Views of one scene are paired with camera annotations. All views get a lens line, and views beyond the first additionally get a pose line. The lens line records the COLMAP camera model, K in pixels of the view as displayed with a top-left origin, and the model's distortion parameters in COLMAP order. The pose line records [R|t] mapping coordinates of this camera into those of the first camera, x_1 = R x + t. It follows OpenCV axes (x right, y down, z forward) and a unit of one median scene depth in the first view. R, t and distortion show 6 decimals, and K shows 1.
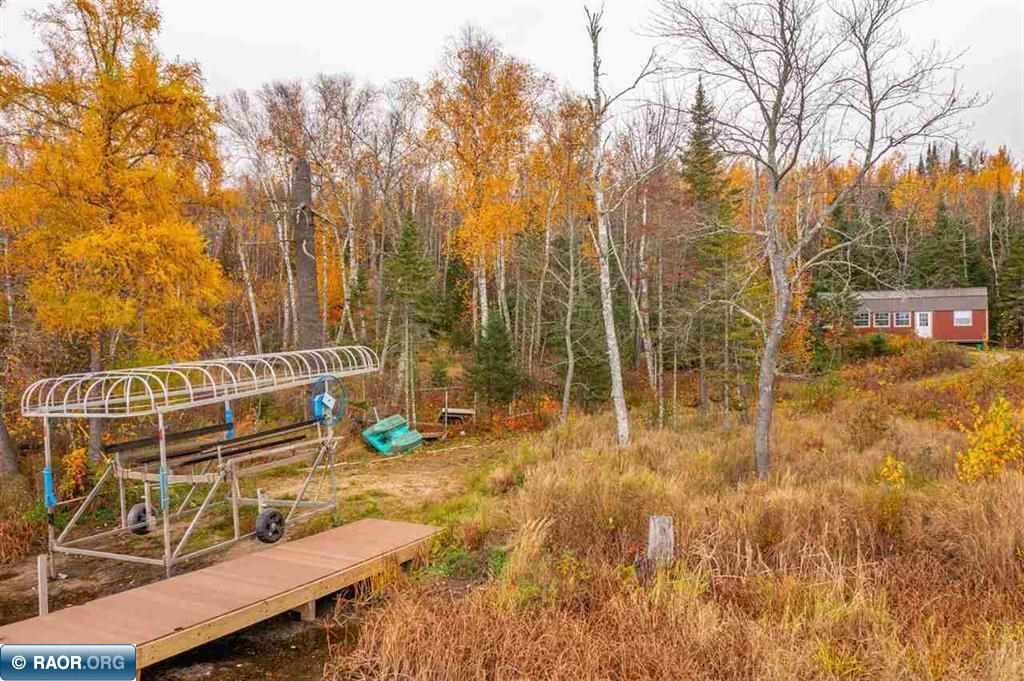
lens RADIAL K [[817.3, 0, 512.0], [0, 817.3, 340.5], [0, 0, 1]] dist [-0.022028, 0.012803]
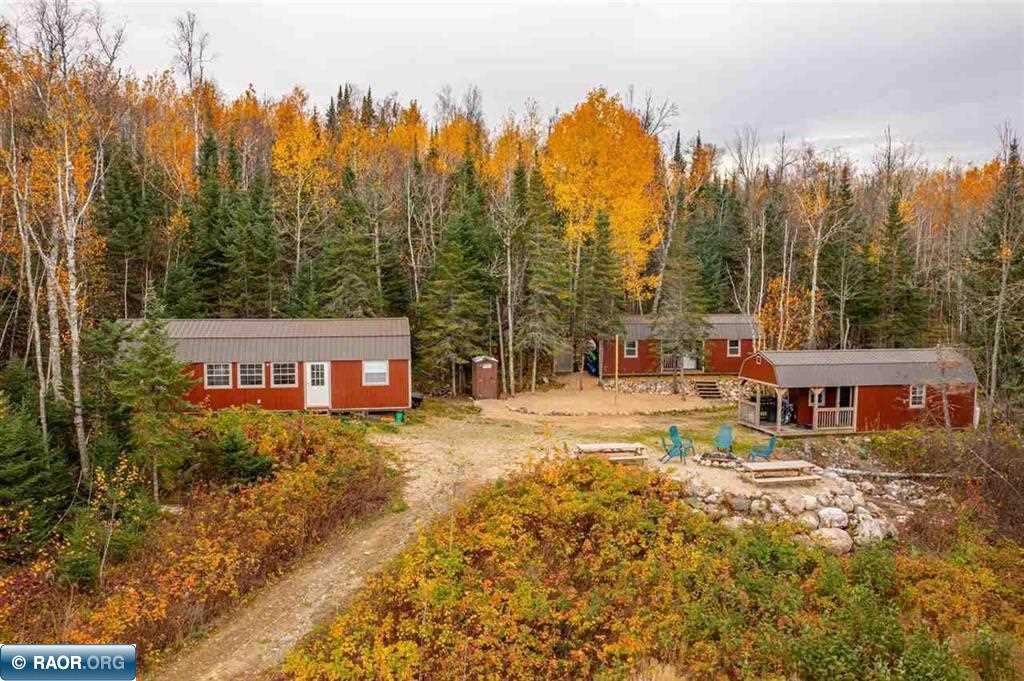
lens RADIAL K [[817.3, 0, 512.0], [0, 817.3, 340.5], [0, 0, 1]] dist [-0.022028, 0.012803]
pose [[0.783790, -0.046000, 0.619321, 0.242244], [-0.006108, 0.996634, 0.081755, -0.099895], [-0.620997, -0.067861, 0.780870, 0.433874]]
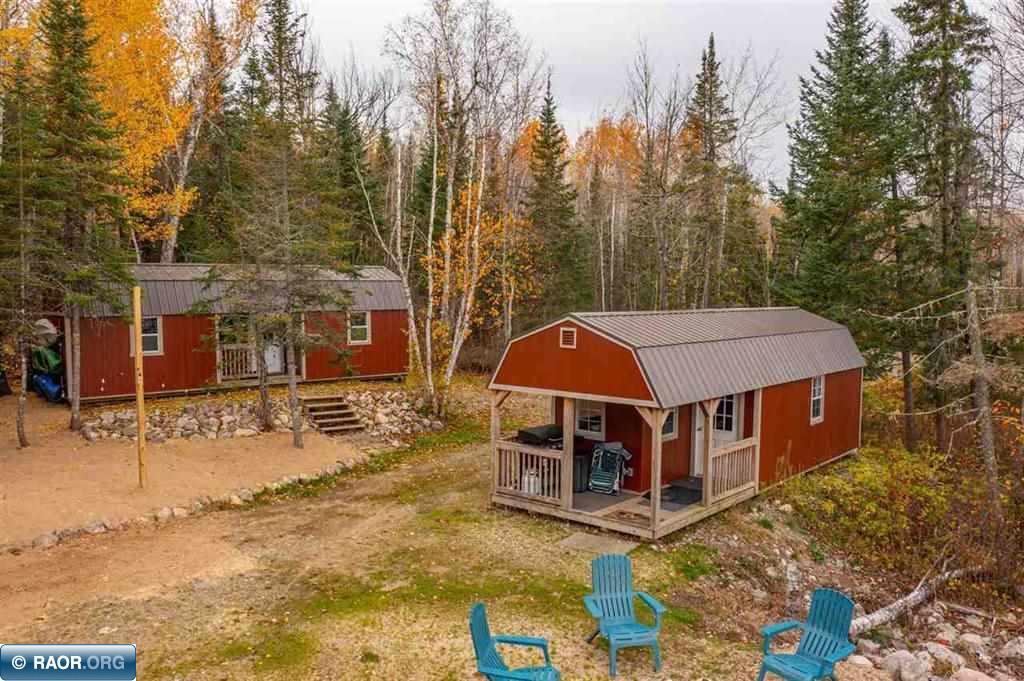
lens RADIAL K [[817.3, 0, 512.0], [0, 817.3, 340.5], [0, 0, 1]] dist [-0.022028, 0.012803]
pose [[0.255651, -0.067121, 0.964436, 0.531435], [-0.017034, 0.997119, 0.073911, -0.053497], [-0.966619, -0.035323, 0.253771, 0.745665]]
